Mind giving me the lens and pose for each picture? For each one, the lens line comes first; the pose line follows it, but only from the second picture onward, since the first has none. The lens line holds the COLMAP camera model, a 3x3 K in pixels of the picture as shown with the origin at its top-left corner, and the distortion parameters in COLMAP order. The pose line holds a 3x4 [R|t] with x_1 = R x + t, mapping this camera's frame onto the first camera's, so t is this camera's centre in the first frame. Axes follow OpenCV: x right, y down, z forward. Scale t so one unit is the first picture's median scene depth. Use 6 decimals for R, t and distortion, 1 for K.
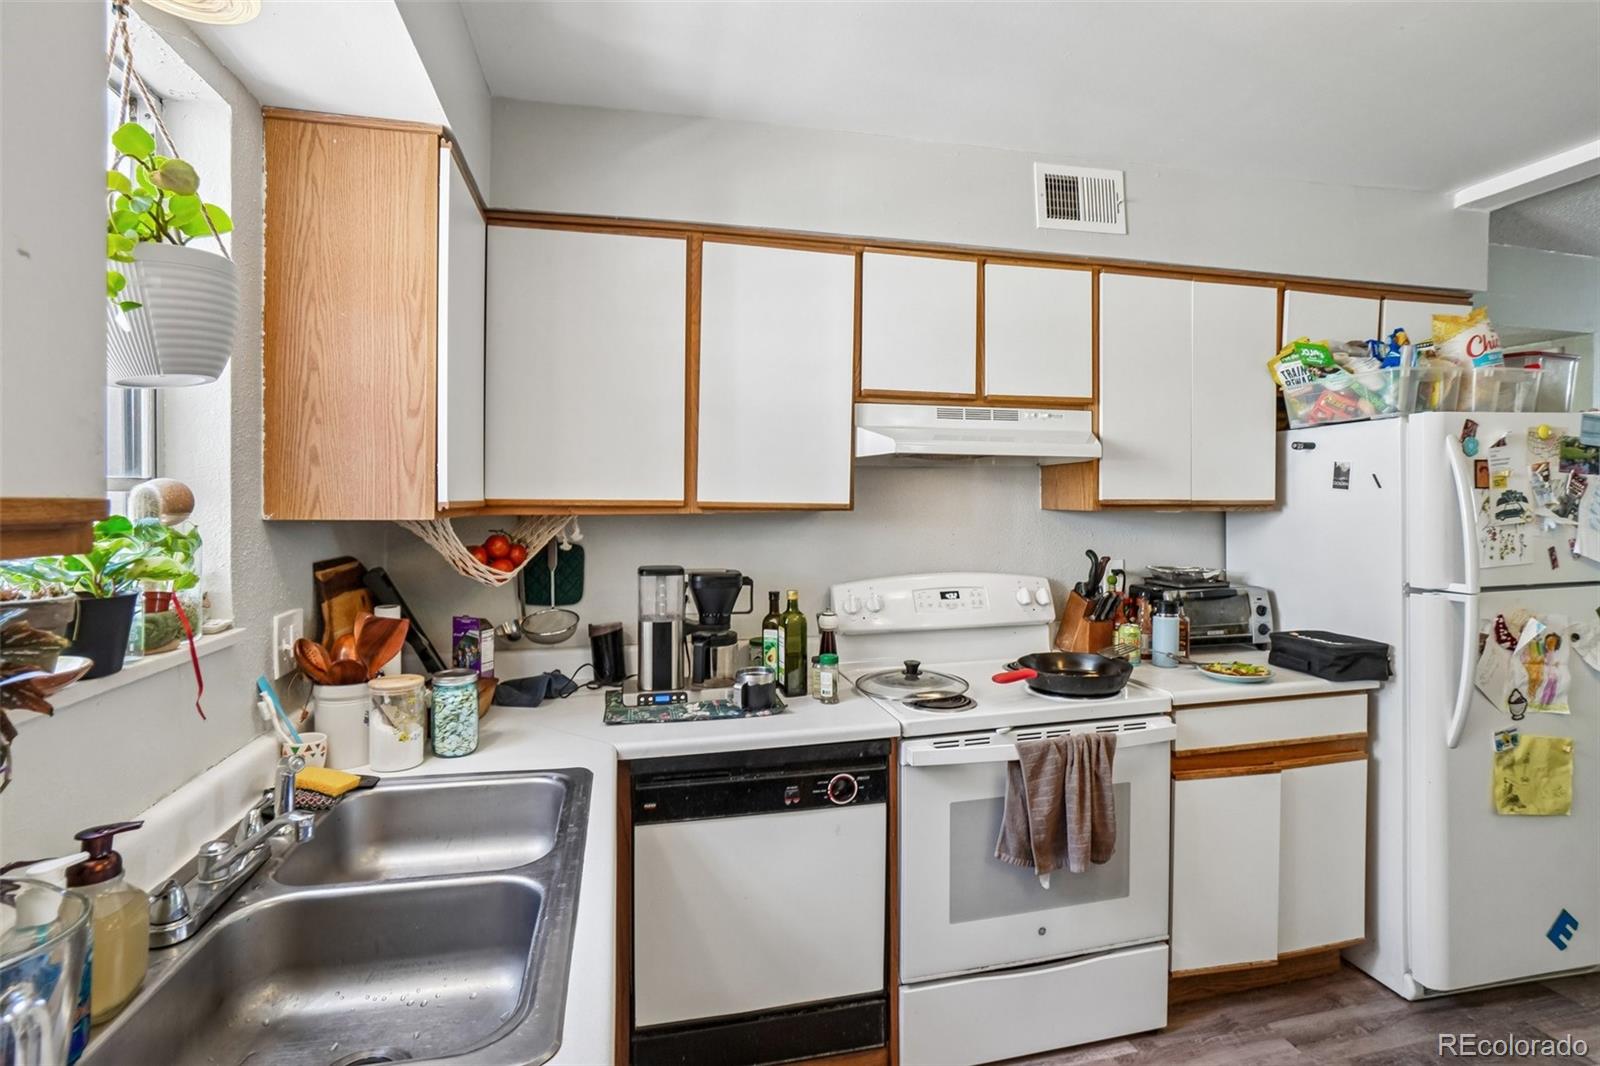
lens RADIAL K [[760.9, 0, 800.2], [0, 760.9, 507.8], [0, 0, 1]] dist [-0.038514, 0.018477]
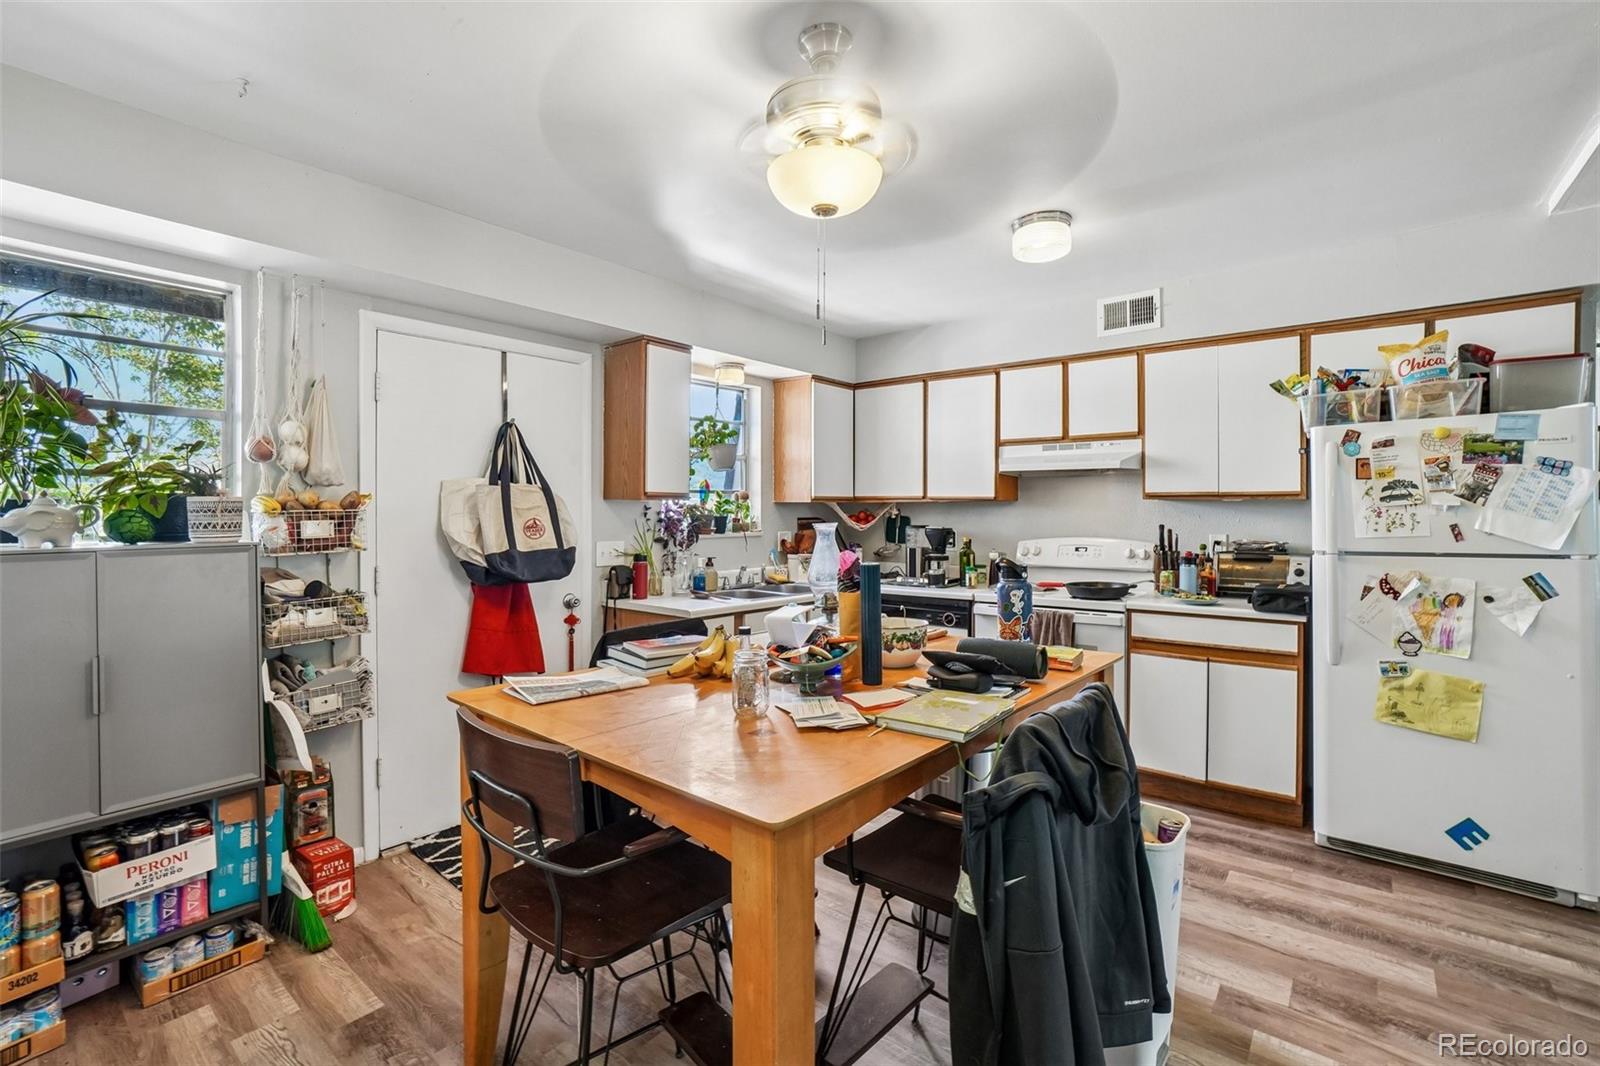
lens RADIAL K [[700.8, 0, 798.2], [0, 700.8, 512.8], [0, 0, 1]] dist [-0.002246, -0.000235]
pose [[0.619516, 0.005752, -0.784963, 1.254960], [-0.005804, 0.999979, 0.002747, 0.037450], [0.784962, 0.002854, 0.619537, -0.593694]]
